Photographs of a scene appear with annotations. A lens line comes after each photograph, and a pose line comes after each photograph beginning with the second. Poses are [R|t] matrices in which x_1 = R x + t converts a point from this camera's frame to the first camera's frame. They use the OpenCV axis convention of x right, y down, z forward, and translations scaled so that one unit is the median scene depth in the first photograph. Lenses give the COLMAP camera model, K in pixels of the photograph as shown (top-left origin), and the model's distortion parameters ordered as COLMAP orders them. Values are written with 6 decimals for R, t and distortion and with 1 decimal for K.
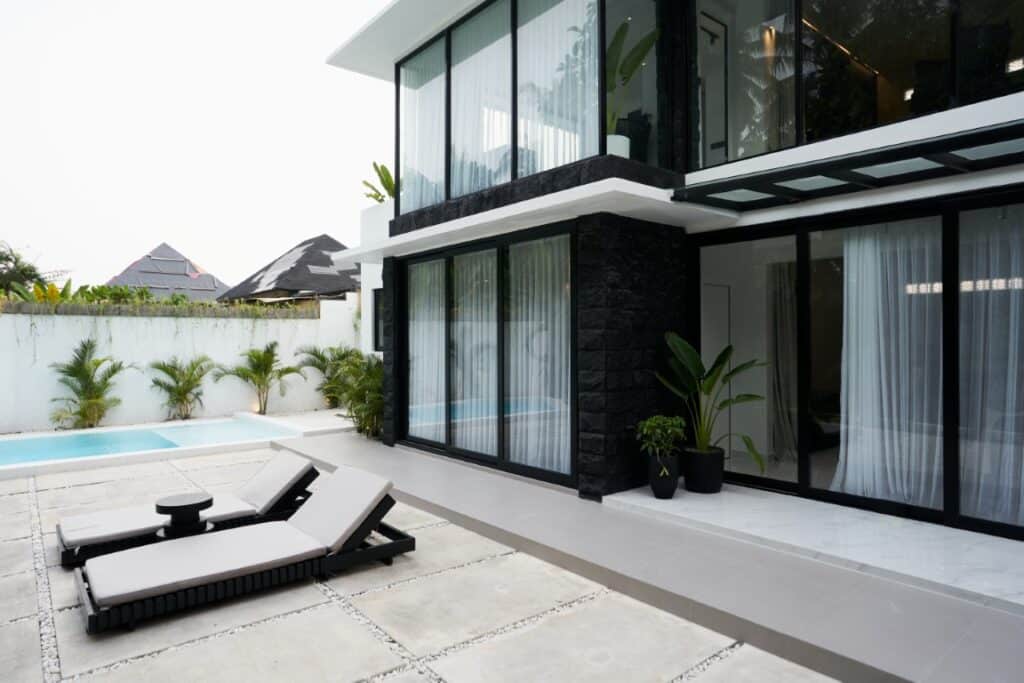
lens RADIAL K [[625.8, 0, 510.5], [0, 625.8, 340.3], [0, 0, 1]] dist [-0.028242, -0.001417]
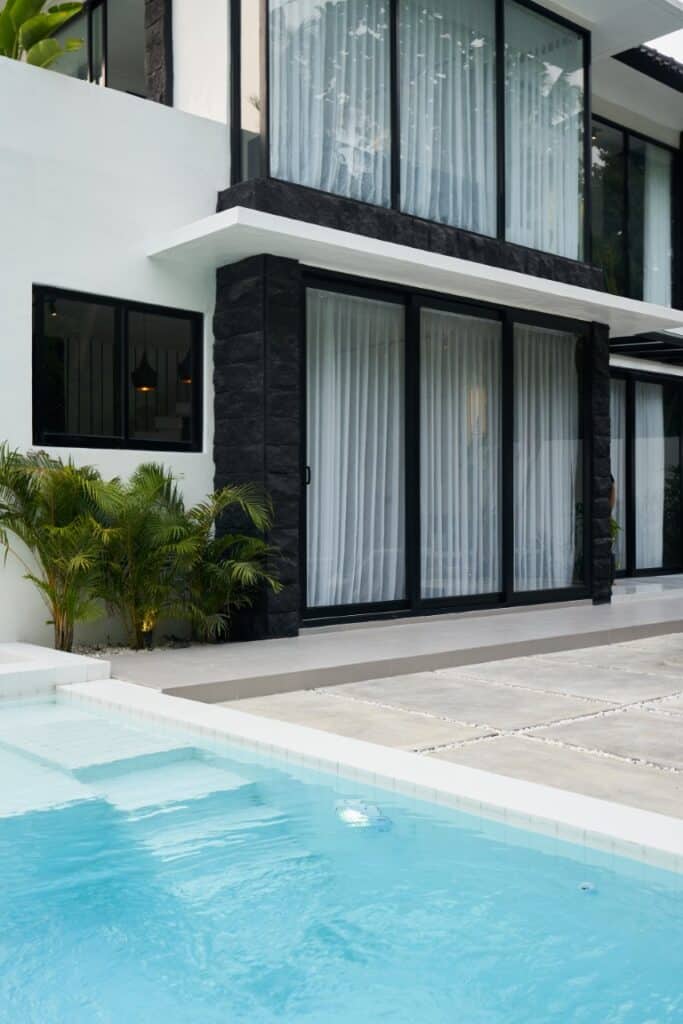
lens RADIAL K [[1029.7, 0, 340.6], [0, 1029.7, 509.3], [0, 0, 1]] dist [-0.012349, 0.000000]
pose [[-0.026909, -0.009960, 0.999588, -1.026904], [-0.003584, 0.999945, 0.009867, 0.058119], [-0.999631, -0.003317, -0.026943, 0.984044]]
